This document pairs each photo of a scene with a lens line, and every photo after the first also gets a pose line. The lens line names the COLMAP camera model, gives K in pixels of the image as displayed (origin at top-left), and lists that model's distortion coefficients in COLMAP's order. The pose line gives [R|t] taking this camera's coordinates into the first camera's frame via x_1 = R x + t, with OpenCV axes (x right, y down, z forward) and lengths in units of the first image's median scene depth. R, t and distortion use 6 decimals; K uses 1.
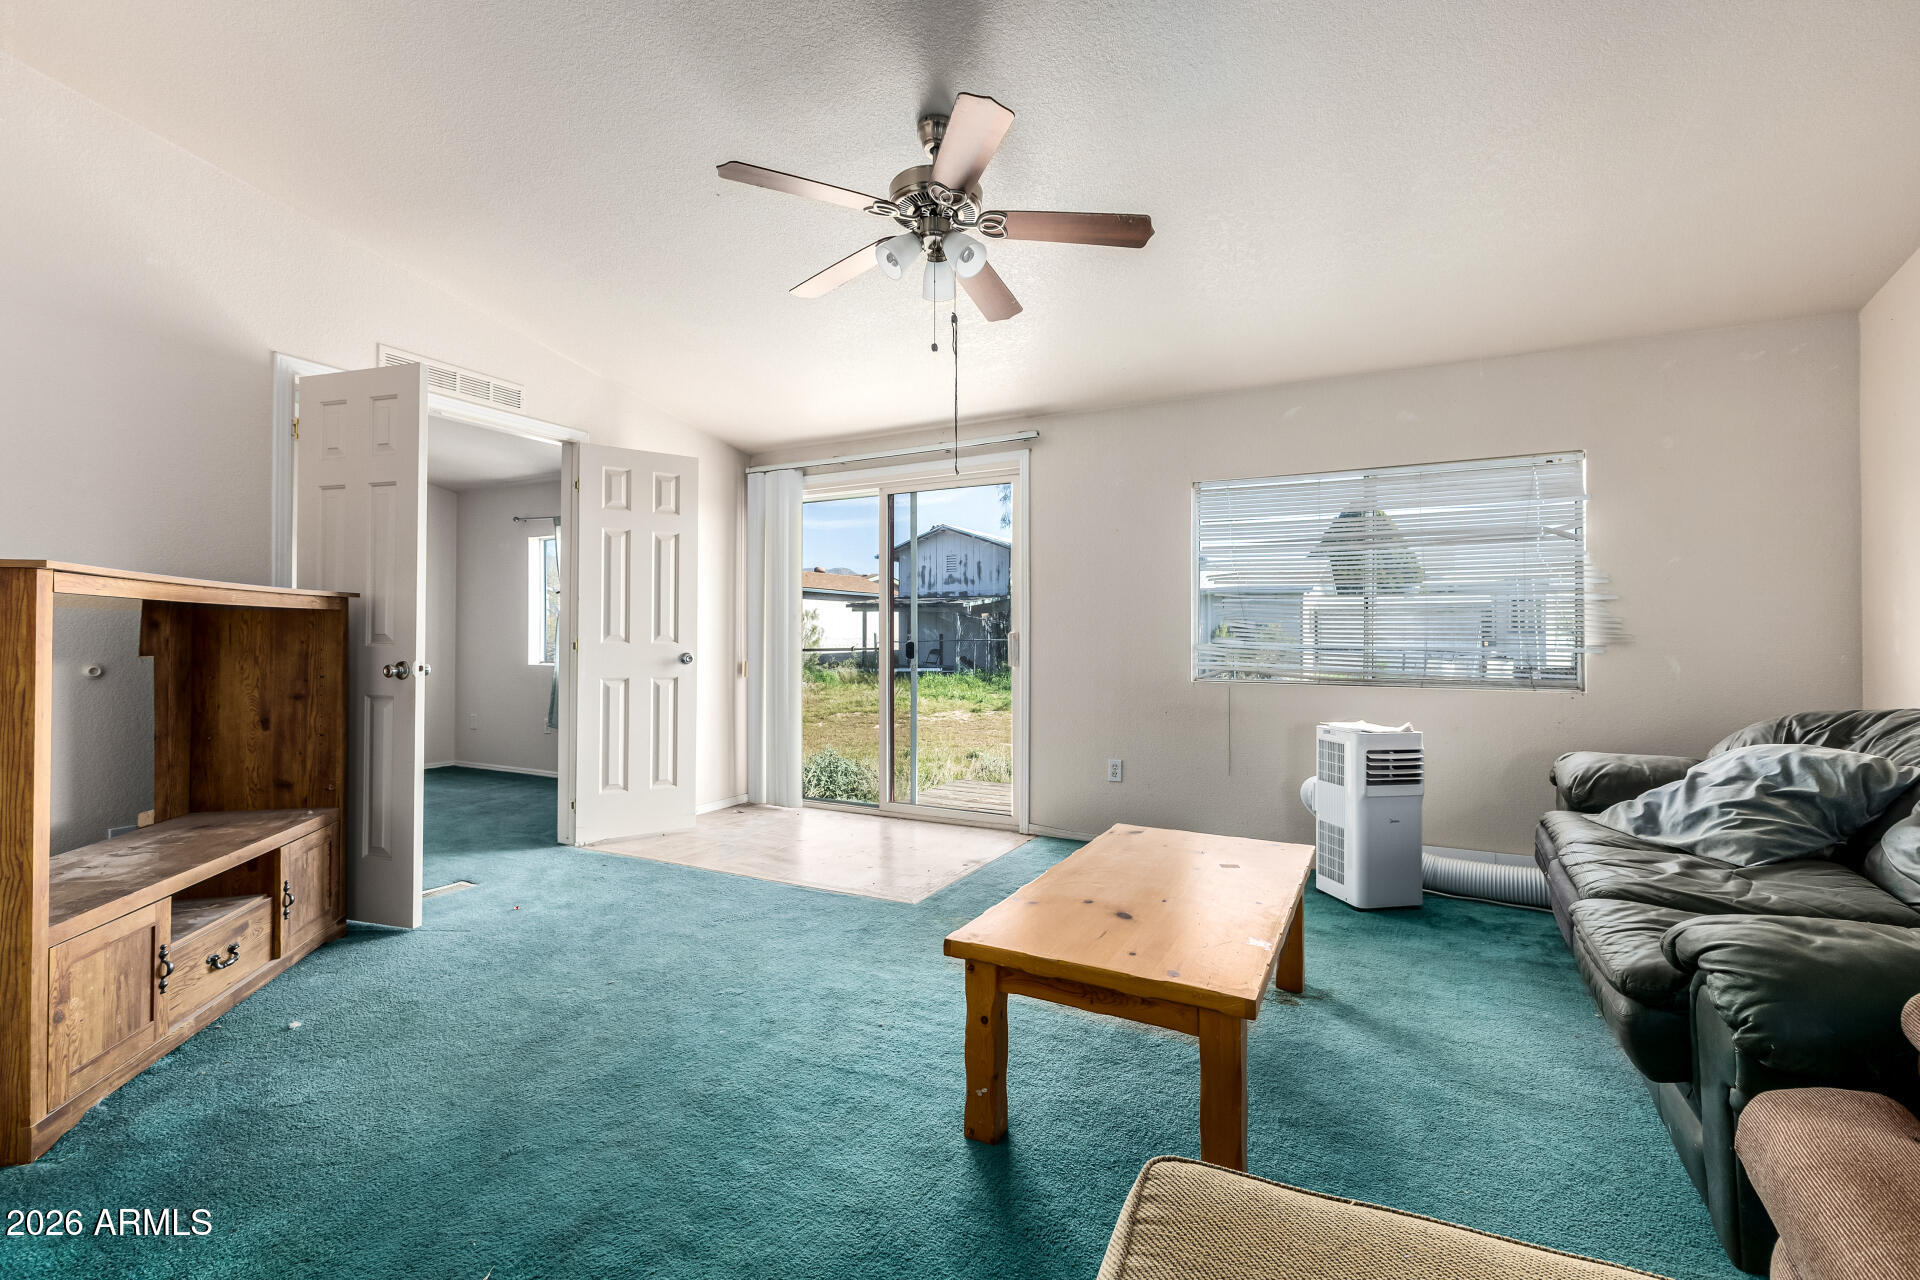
lens RADIAL K [[826.9, 0, 958.2], [0, 826.9, 636.3], [0, 0, 1]] dist [0.004780, -0.000708]
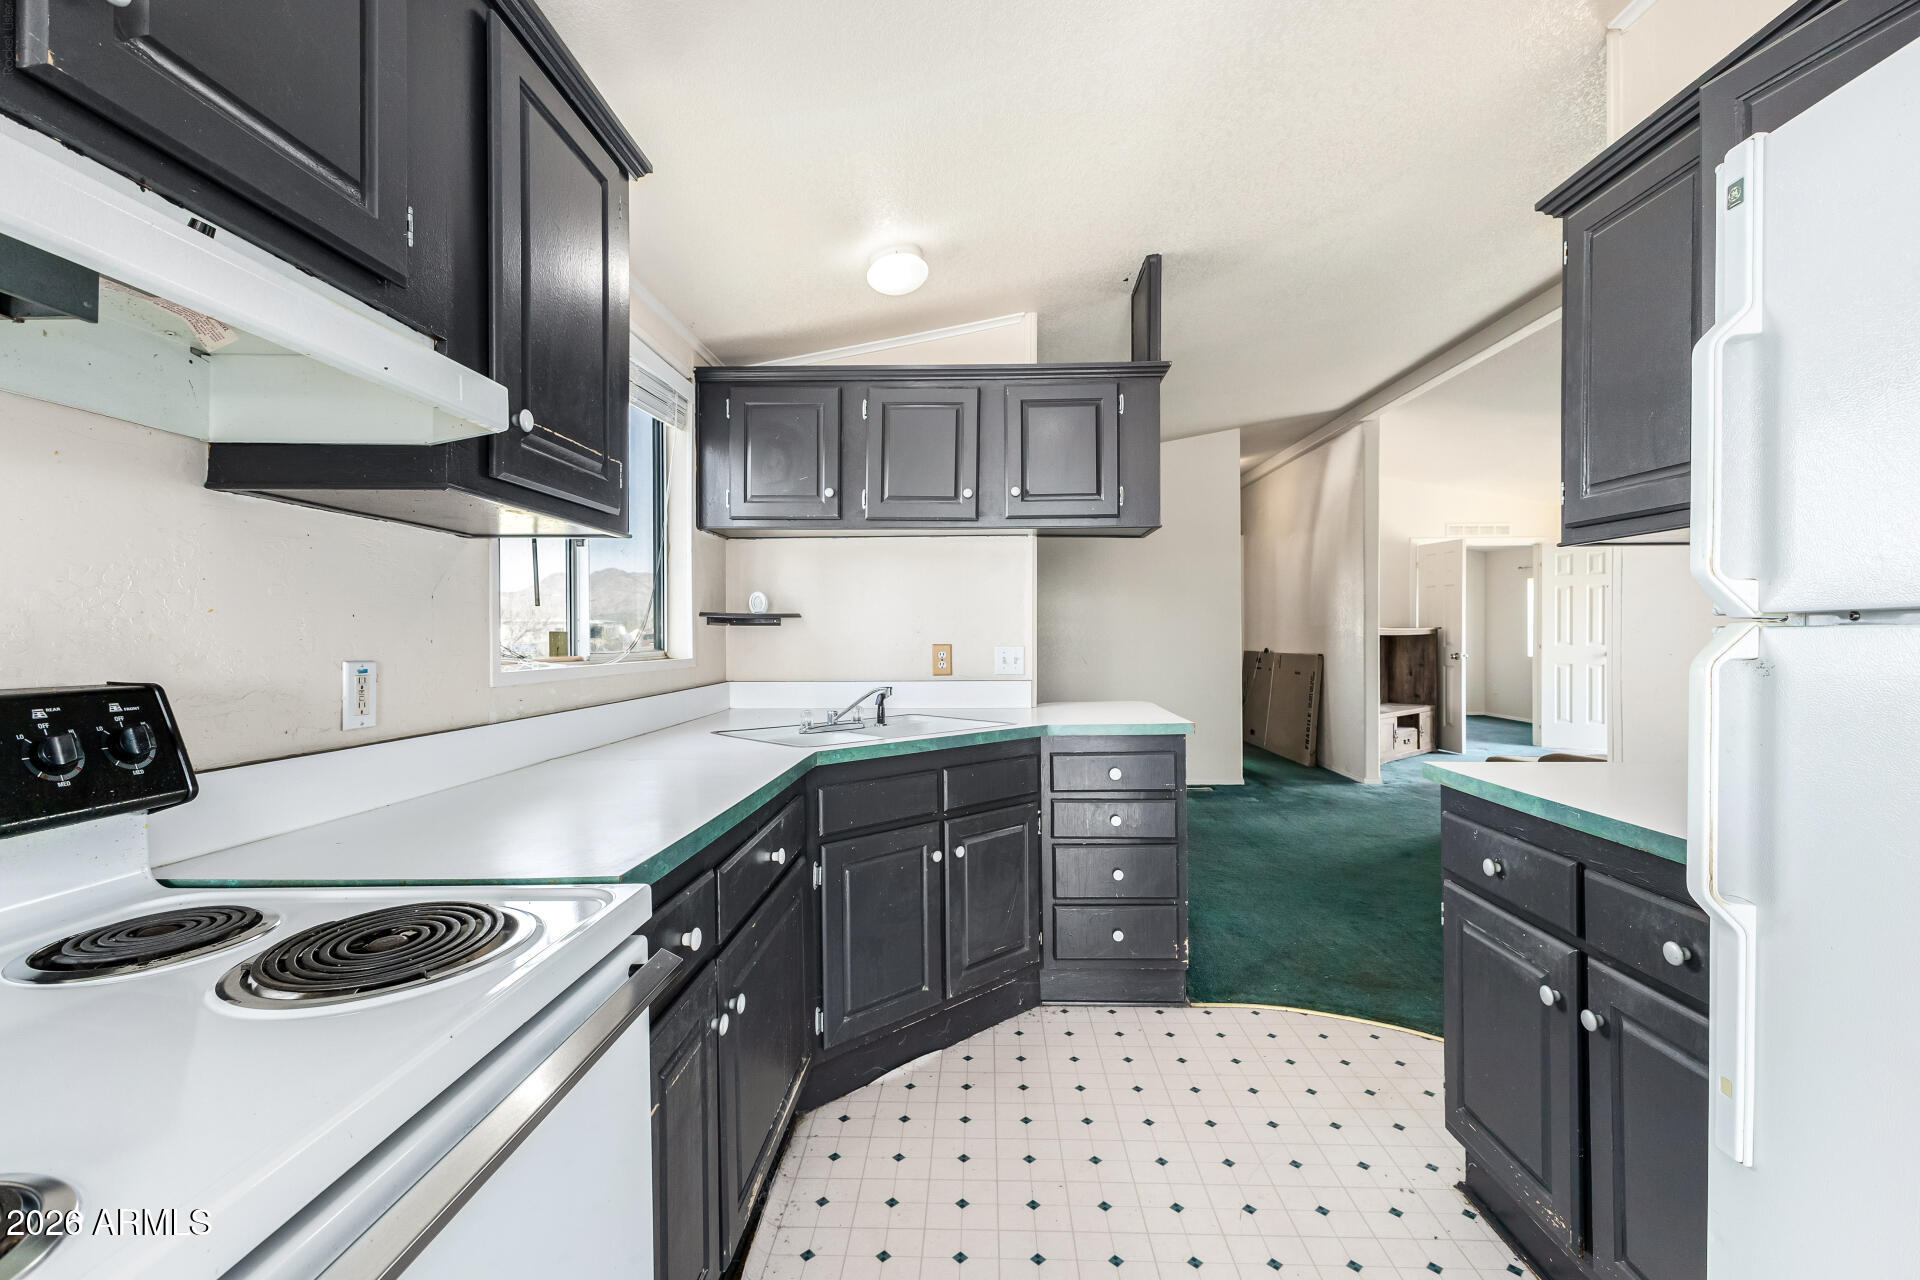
lens RADIAL K [[826.9, 0, 976.4], [0, 826.9, 637.4], [0, 0, 1]] dist [0.004780, -0.000708]
pose [[0.446050, -0.001329, -0.895007, 0.781953], [0.010063, 0.999943, 0.003530, -0.033668], [0.894952, -0.010581, 0.446038, -1.201098]]
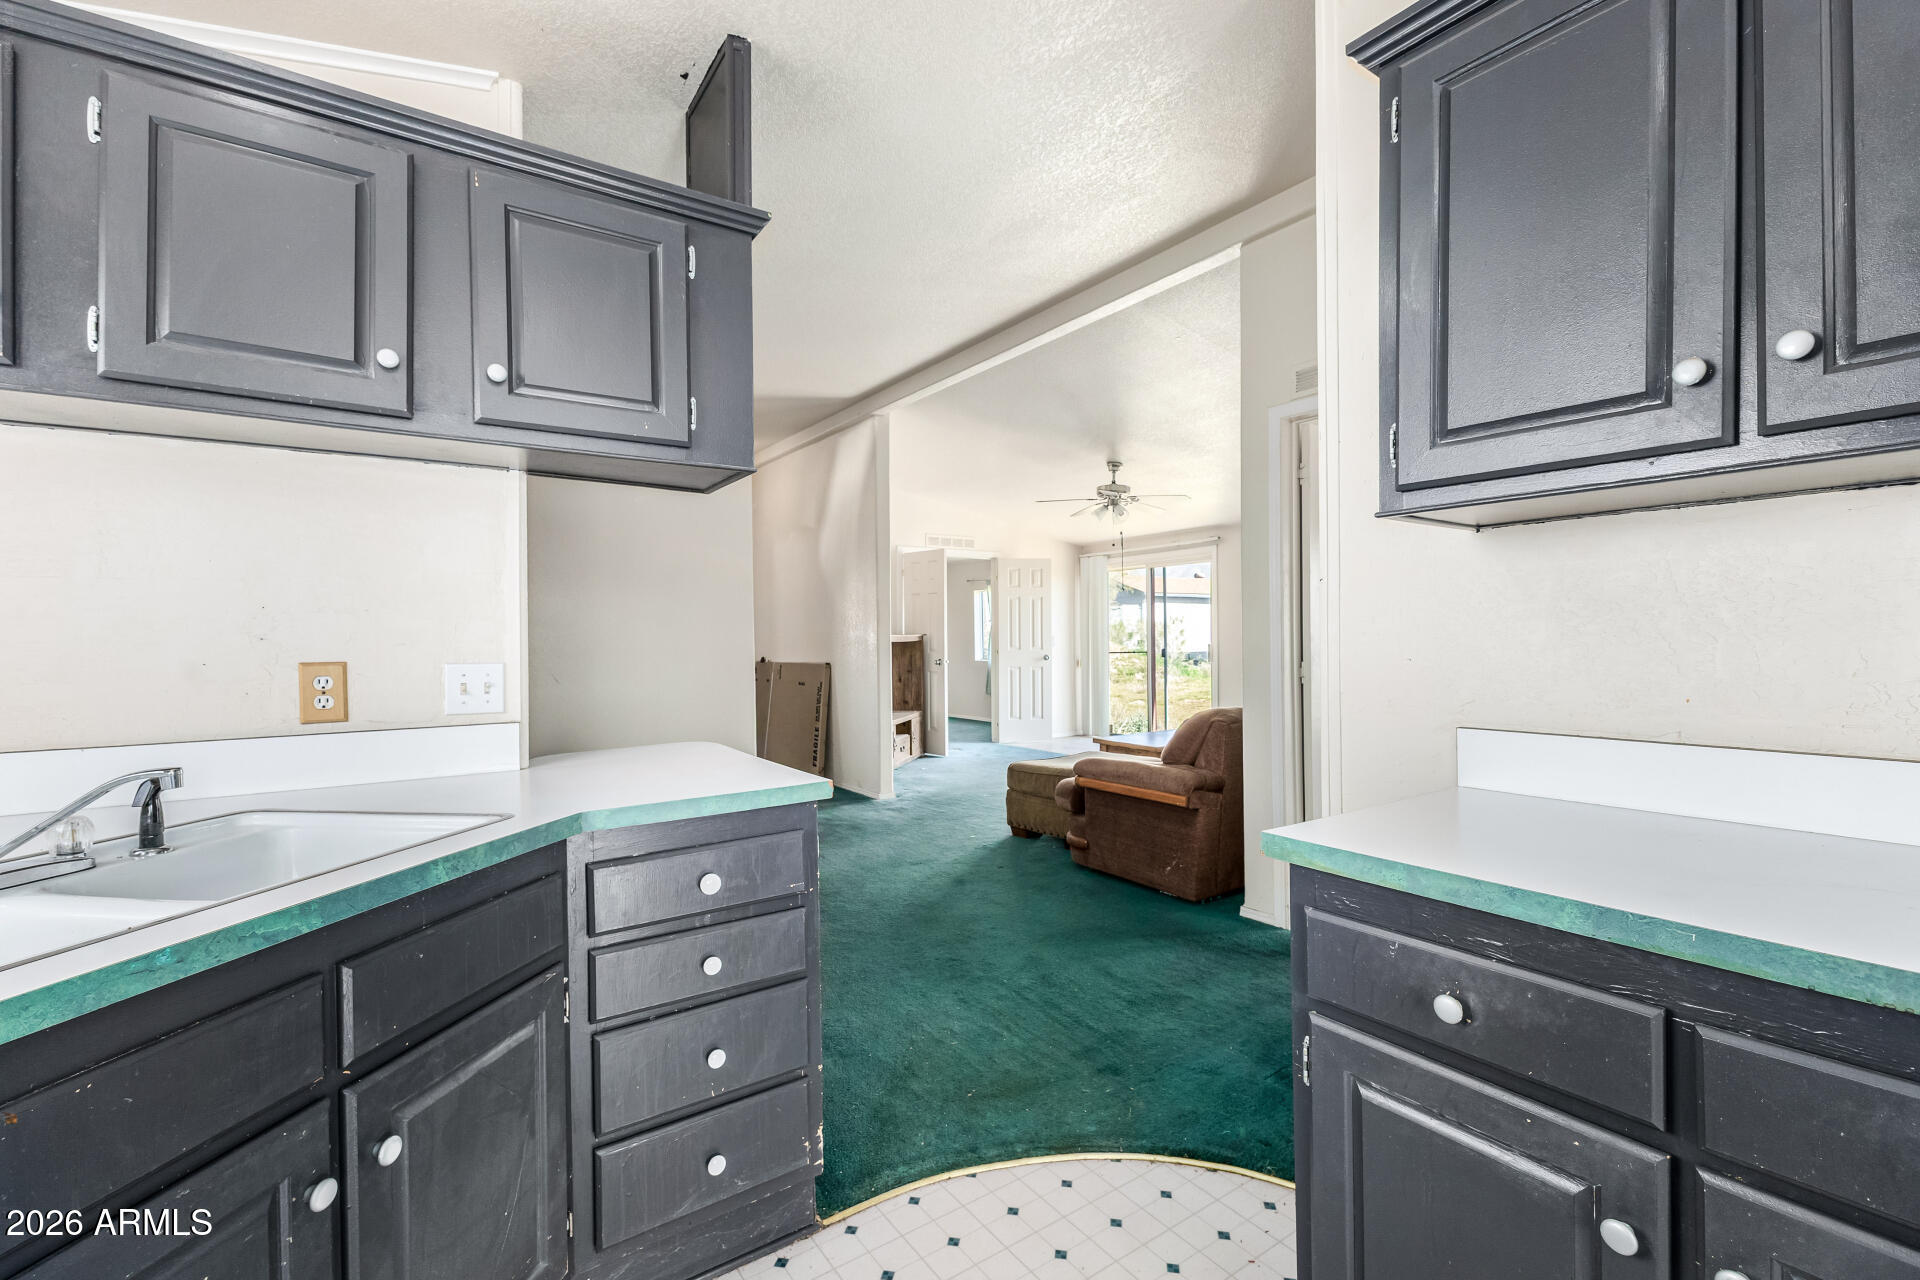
lens RADIAL K [[826.9, 0, 948.2], [0, 826.9, 645.5], [0, 0, 1]] dist [0.004780, -0.000708]
pose [[0.881088, -0.008054, -0.472885, 0.498688], [0.014765, 0.999836, 0.010481, -0.032488], [0.472723, -0.016217, 0.881062, -1.081109]]
